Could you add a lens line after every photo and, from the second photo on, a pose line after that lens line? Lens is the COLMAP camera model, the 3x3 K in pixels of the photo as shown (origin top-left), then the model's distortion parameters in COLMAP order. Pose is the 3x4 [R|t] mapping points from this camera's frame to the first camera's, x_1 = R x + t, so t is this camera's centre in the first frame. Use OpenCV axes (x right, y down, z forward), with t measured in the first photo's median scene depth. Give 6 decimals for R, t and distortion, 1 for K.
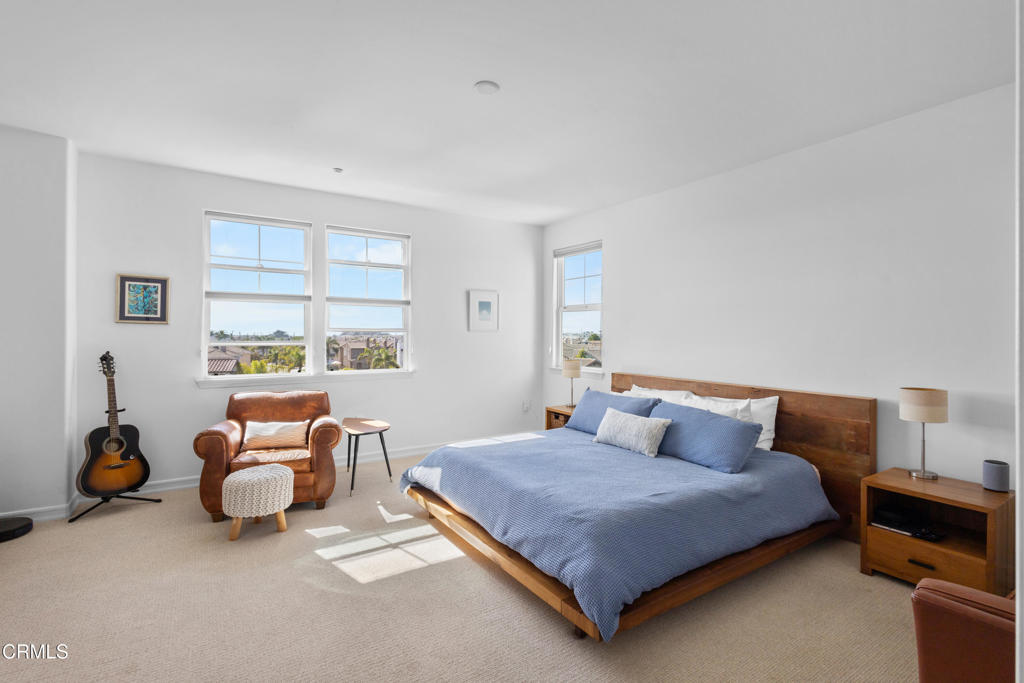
lens RADIAL K [[471.6, 0, 512.1], [0, 471.6, 340.3], [0, 0, 1]] dist [0.000934, -0.000893]
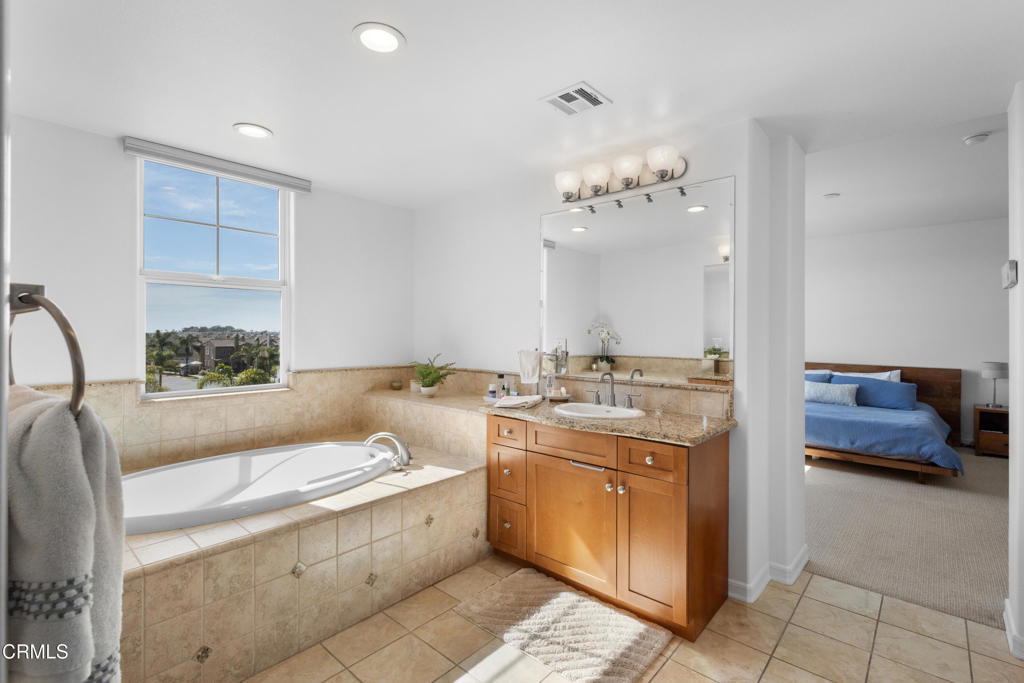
lens RADIAL K [[471.6, 0, 510.3], [0, 471.6, 337.5], [0, 0, 1]] dist [0.000934, -0.000893]
pose [[0.962752, 0.002471, 0.270376, -1.336628], [-0.002084, 0.999996, -0.001719, 0.005193], [-0.270379, 0.001092, 0.962753, -0.295623]]
